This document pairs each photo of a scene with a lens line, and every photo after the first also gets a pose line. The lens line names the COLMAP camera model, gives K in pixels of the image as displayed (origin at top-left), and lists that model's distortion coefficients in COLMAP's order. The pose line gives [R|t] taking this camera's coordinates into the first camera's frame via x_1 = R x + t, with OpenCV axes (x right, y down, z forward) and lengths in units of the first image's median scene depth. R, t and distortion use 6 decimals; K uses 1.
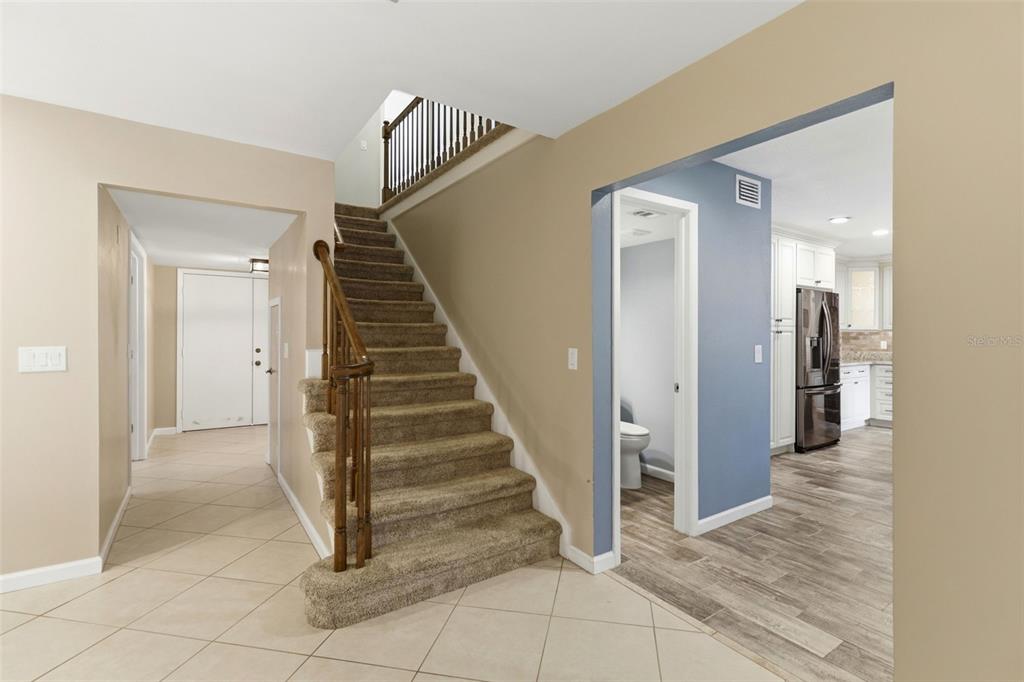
lens RADIAL K [[474.8, 0, 509.9], [0, 474.8, 333.0], [0, 0, 1]] dist [-0.001335, -0.001183]
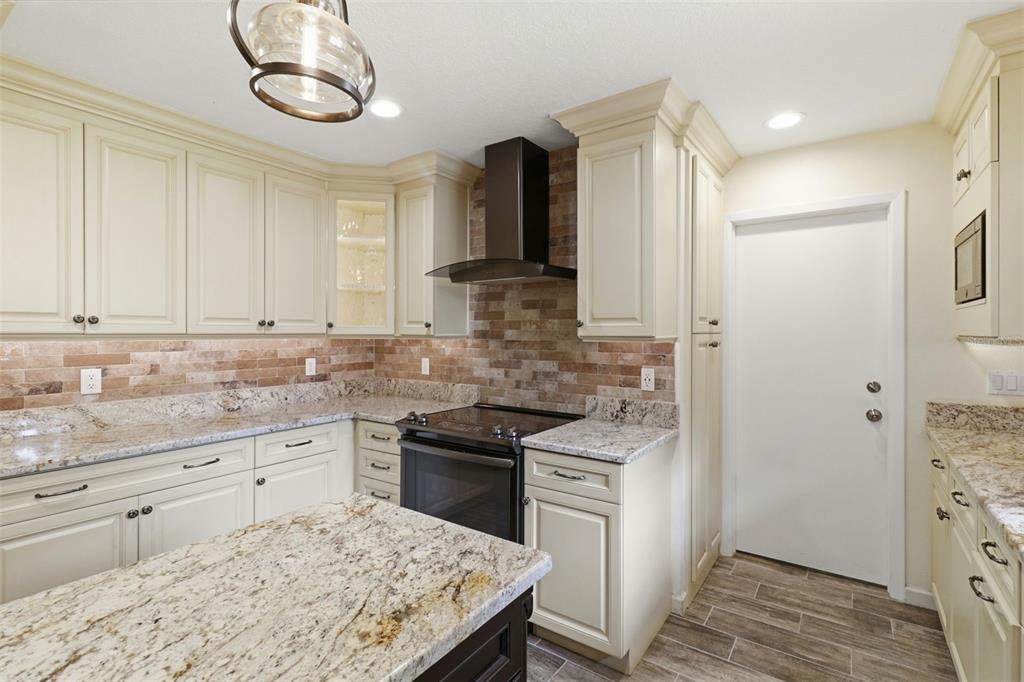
lens RADIAL K [[474.8, 0, 512.6], [0, 474.8, 336.1], [0, 0, 1]] dist [-0.001335, -0.001183]
pose [[0.934979, -0.004167, 0.354679, 0.744602], [0.000364, 0.999942, 0.010787, -0.010180], [-0.354703, -0.009956, 0.934926, 0.562971]]
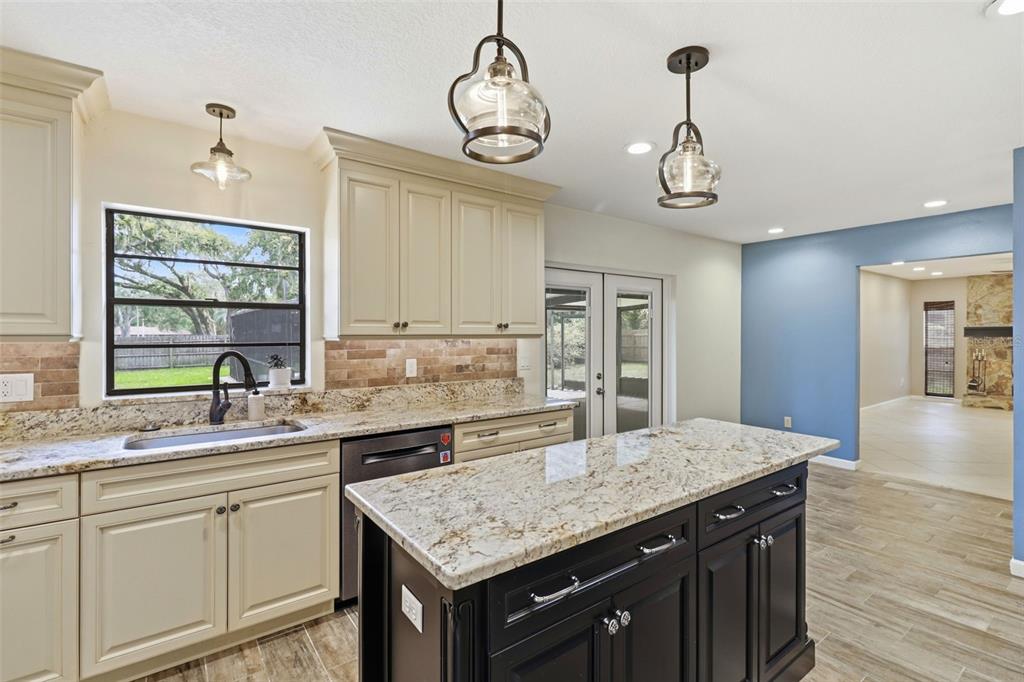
lens RADIAL K [[474.8, 0, 516.2], [0, 474.8, 335.1], [0, 0, 1]] dist [-0.001335, -0.001183]
pose [[-0.998685, -0.004349, -0.051089, 0.741702], [-0.004609, 0.999977, 0.004967, -0.010547], [0.051067, 0.005196, -0.998682, 0.917043]]
